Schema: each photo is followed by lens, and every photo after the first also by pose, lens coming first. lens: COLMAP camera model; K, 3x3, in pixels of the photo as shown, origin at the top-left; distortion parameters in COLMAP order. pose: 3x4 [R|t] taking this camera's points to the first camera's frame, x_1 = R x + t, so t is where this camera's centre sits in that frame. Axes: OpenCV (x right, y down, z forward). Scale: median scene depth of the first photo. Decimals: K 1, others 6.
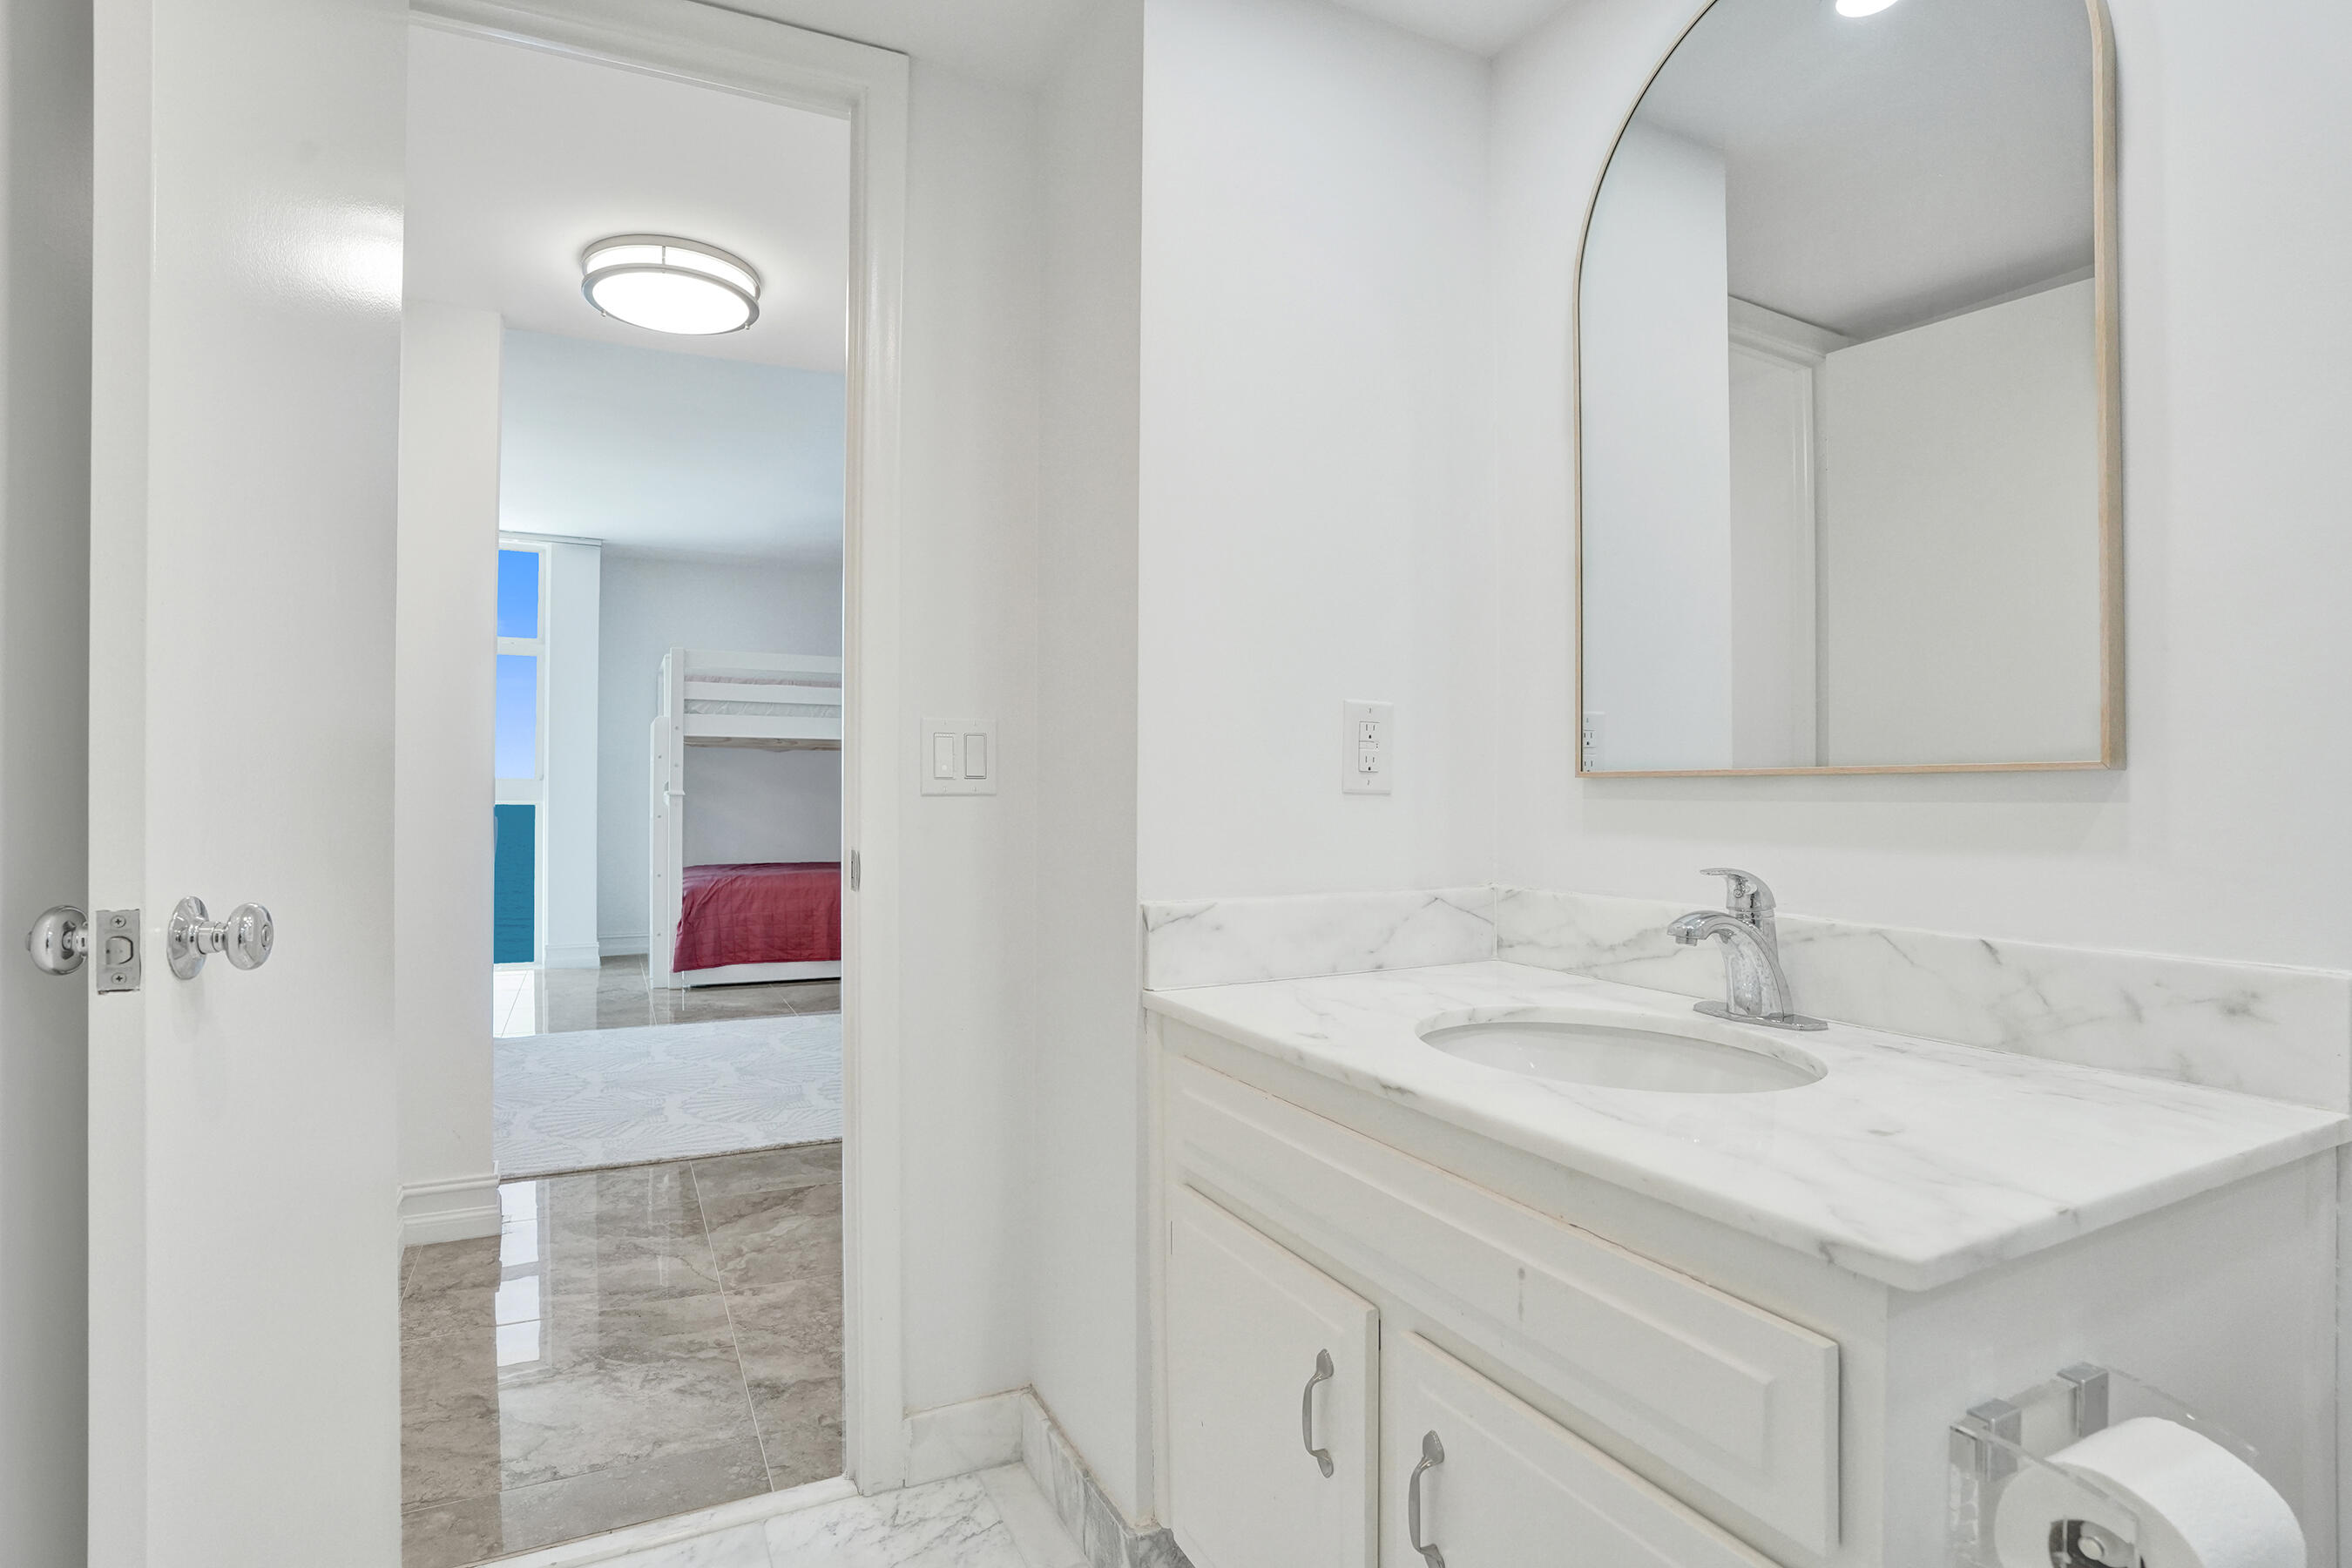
lens RADIAL K [[1215.8, 0, 1175.1], [0, 1215.8, 781.0], [0, 0, 1]] dist [-0.036924, 0.003472]
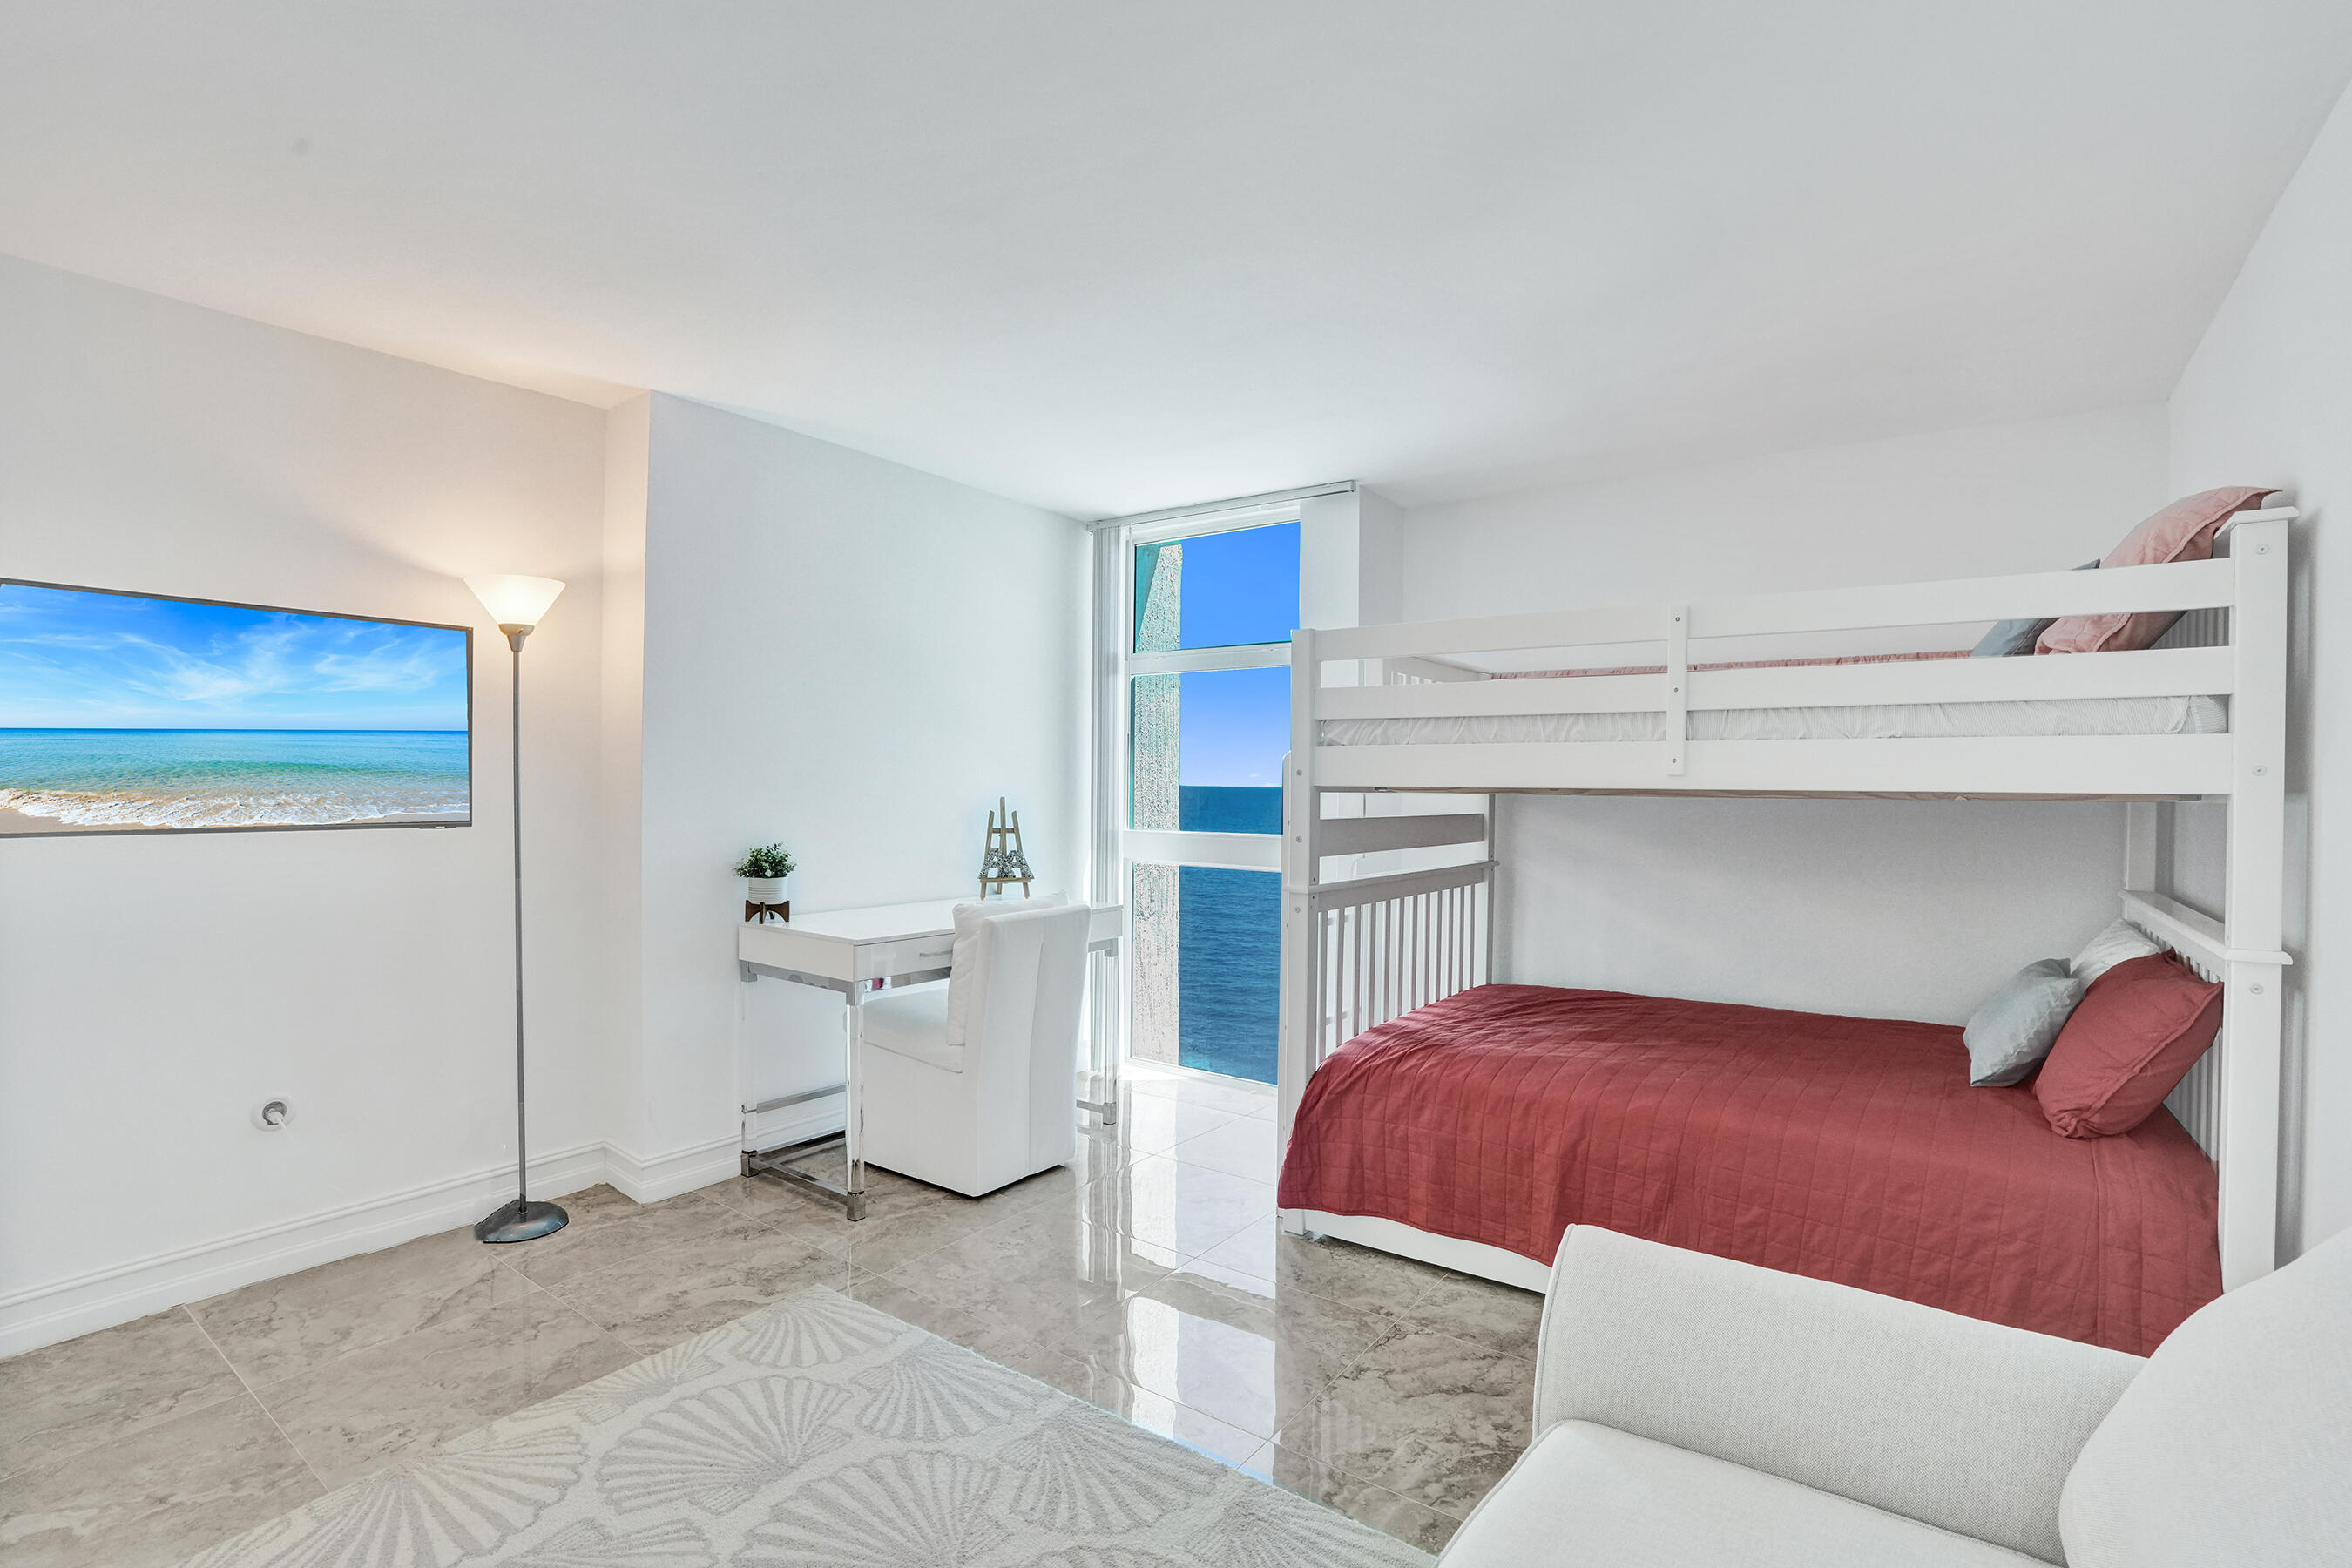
lens RADIAL K [[1095.7, 0, 1183.6], [0, 1095.7, 797.6], [0, 0, 1]] dist [-0.061782, 0.024114]
pose [[0.461473, 0.008617, -0.887113, 0.013120], [0.001978, 0.999940, 0.010742, -0.036918], [0.887152, -0.006712, 0.461428, 0.701842]]
